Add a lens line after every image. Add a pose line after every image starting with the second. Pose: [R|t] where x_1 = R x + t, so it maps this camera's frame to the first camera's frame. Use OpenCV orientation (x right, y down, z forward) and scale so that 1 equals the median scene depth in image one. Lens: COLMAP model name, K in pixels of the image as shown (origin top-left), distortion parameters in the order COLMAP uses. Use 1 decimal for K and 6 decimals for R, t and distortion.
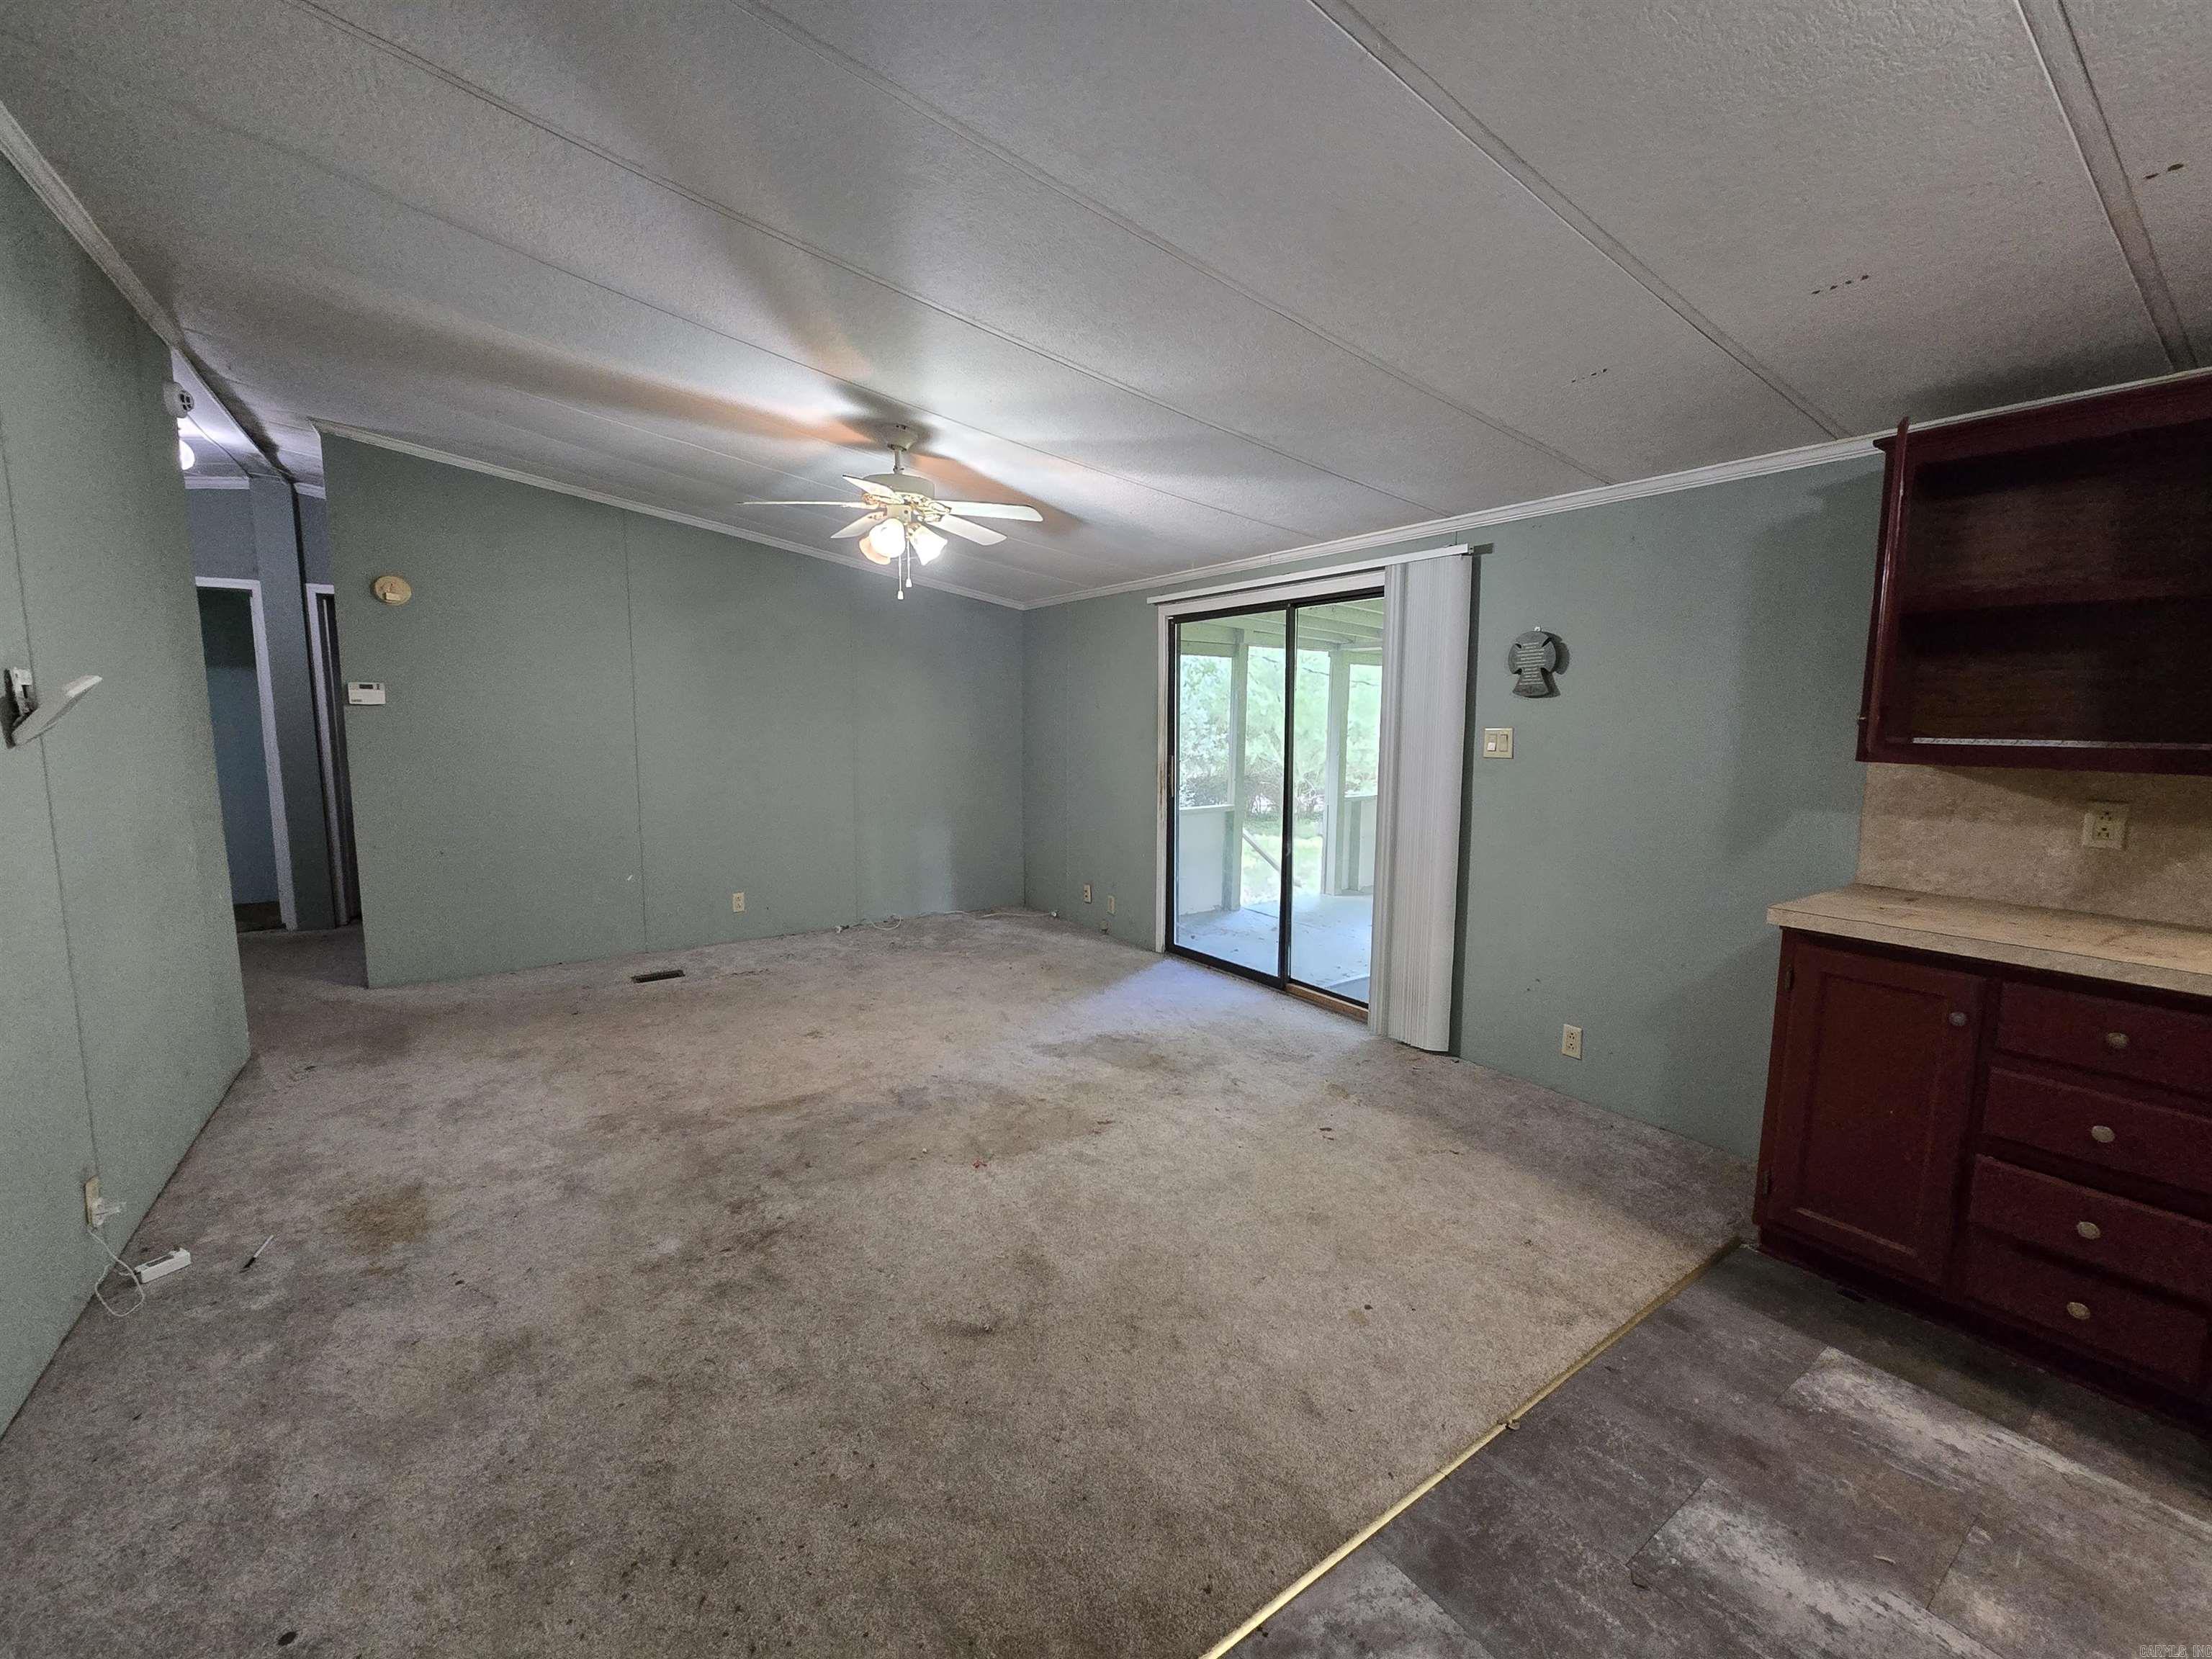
lens RADIAL K [[911.5, 0, 1105.3], [0, 911.5, 814.0], [0, 0, 1]] dist [-0.005805, 0.002132]
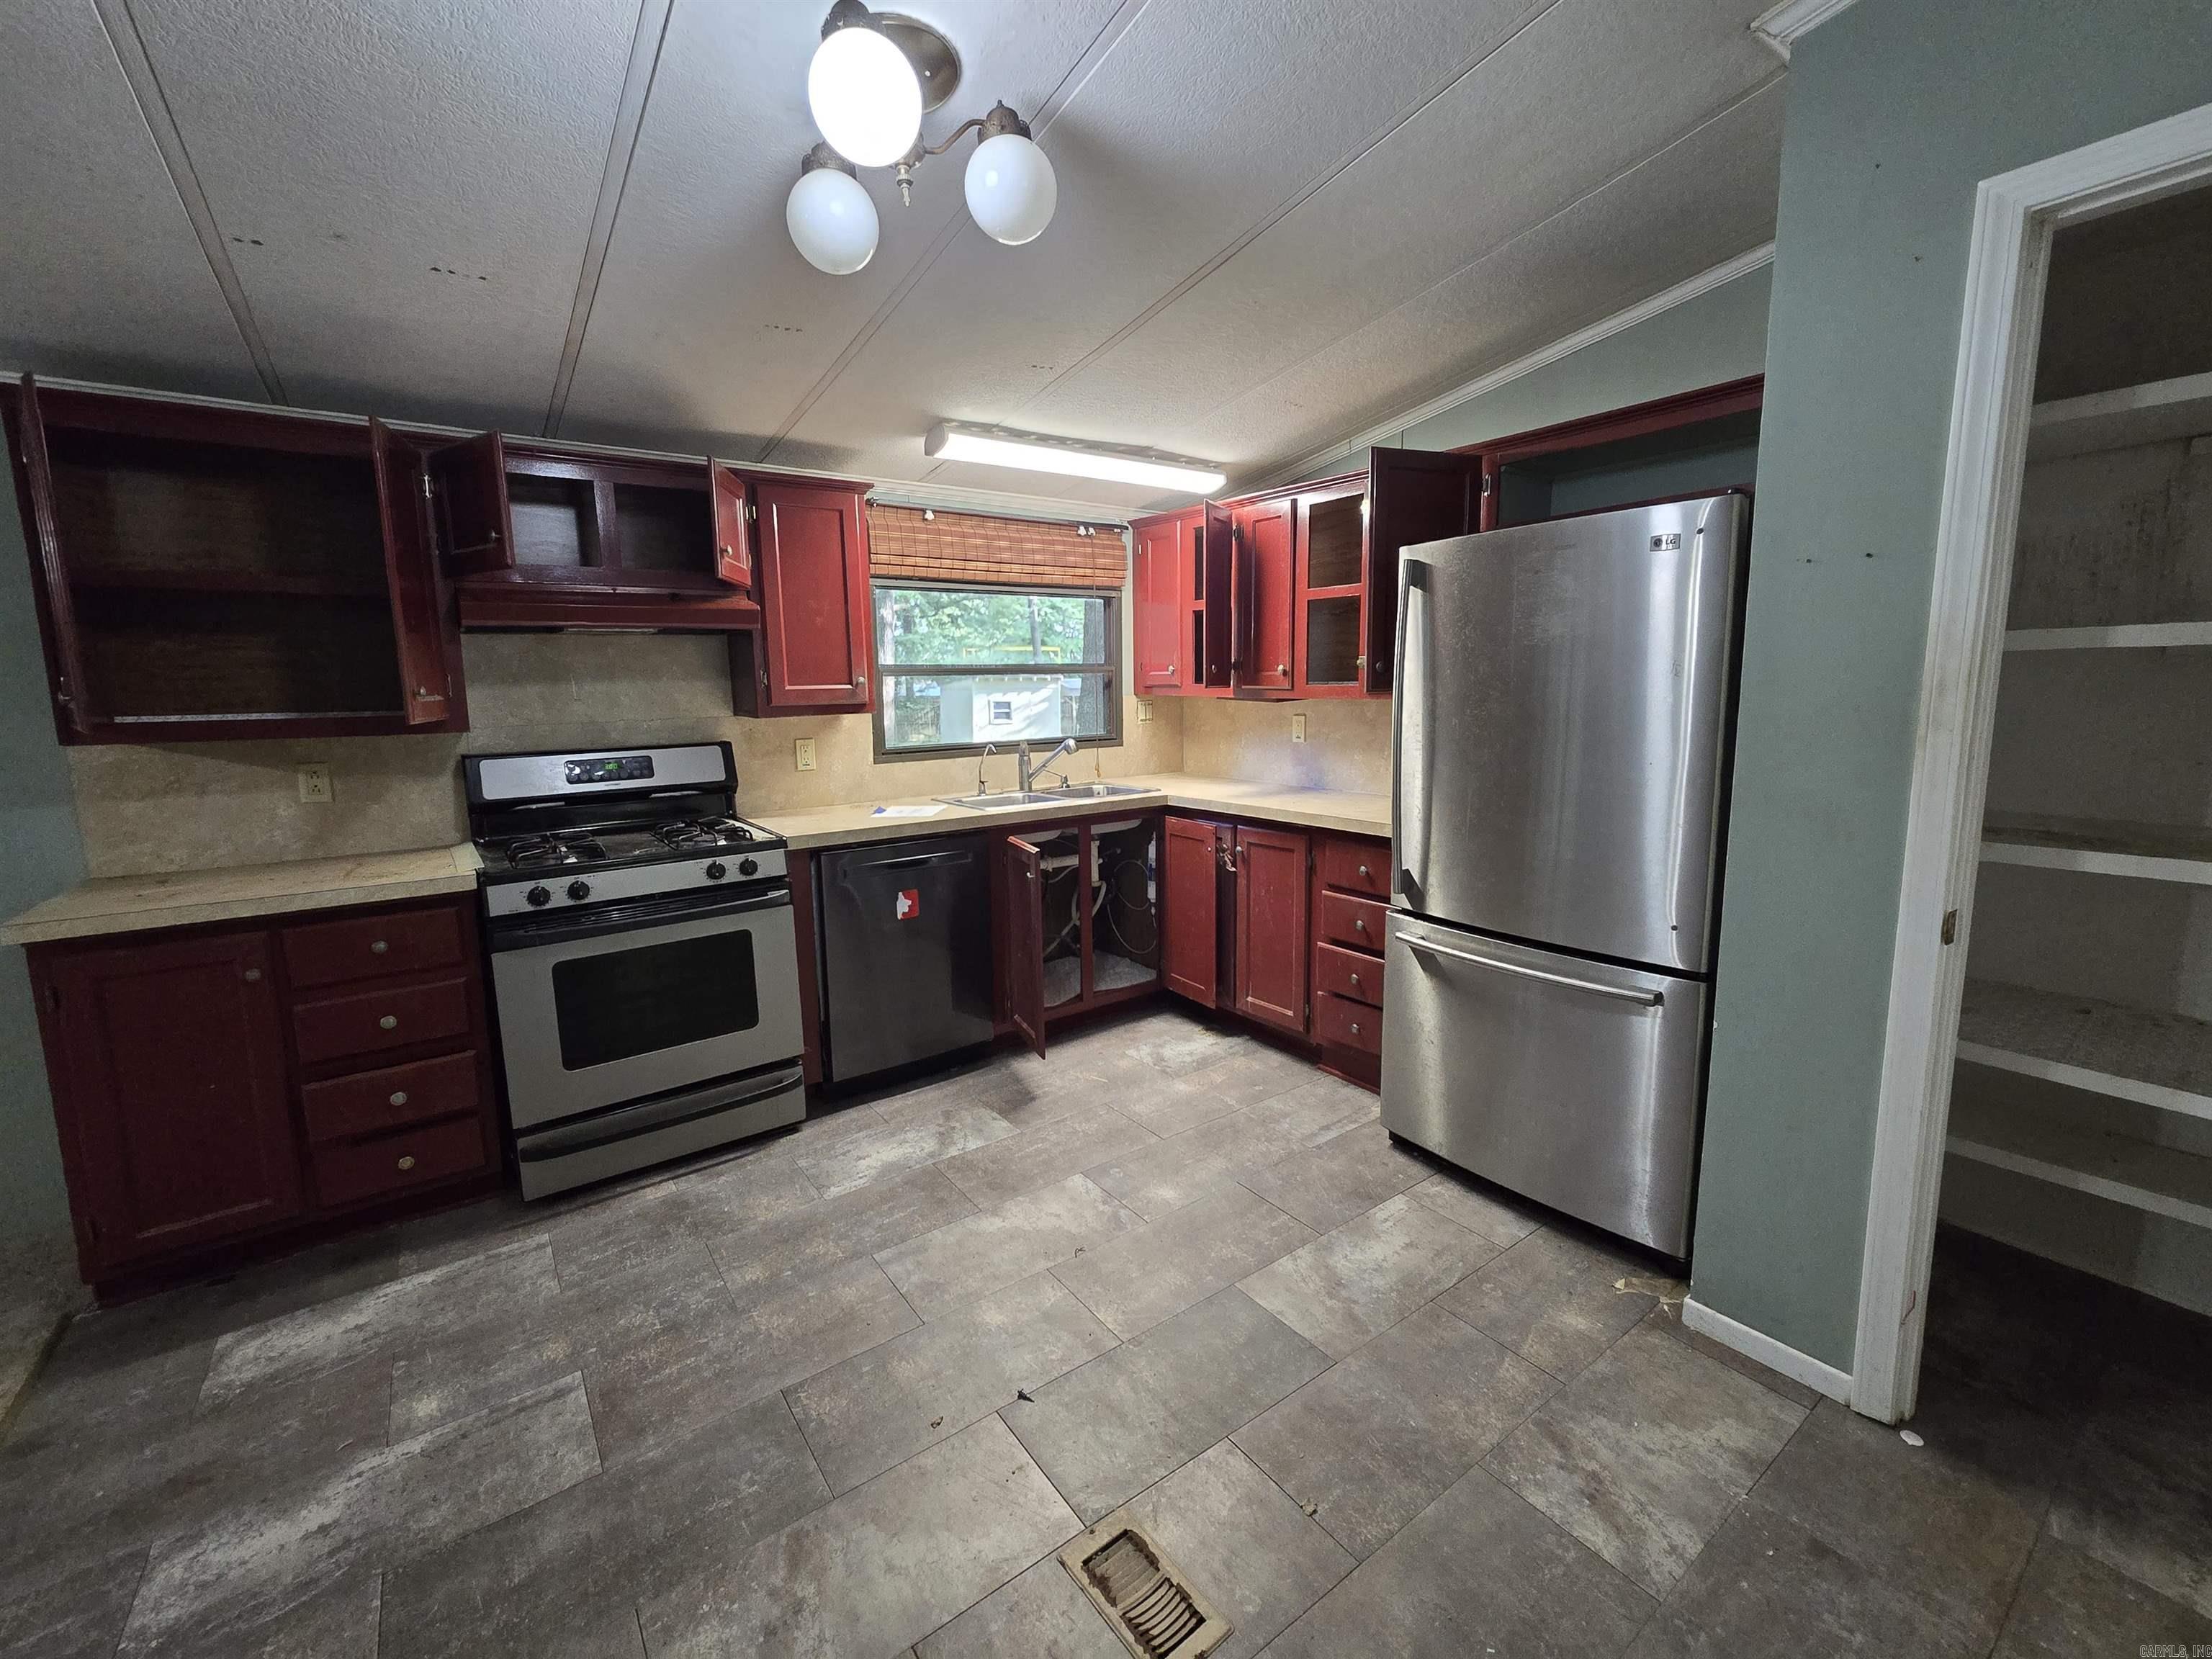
lens RADIAL K [[911.5, 0, 1121.4], [0, 911.5, 812.1], [0, 0, 1]] dist [-0.005805, 0.002132]
pose [[-0.031576, -0.149907, 0.988196, -0.122333], [0.122260, 0.980685, 0.152674, -0.002958], [-0.991996, 0.125637, -0.012638, -0.030142]]
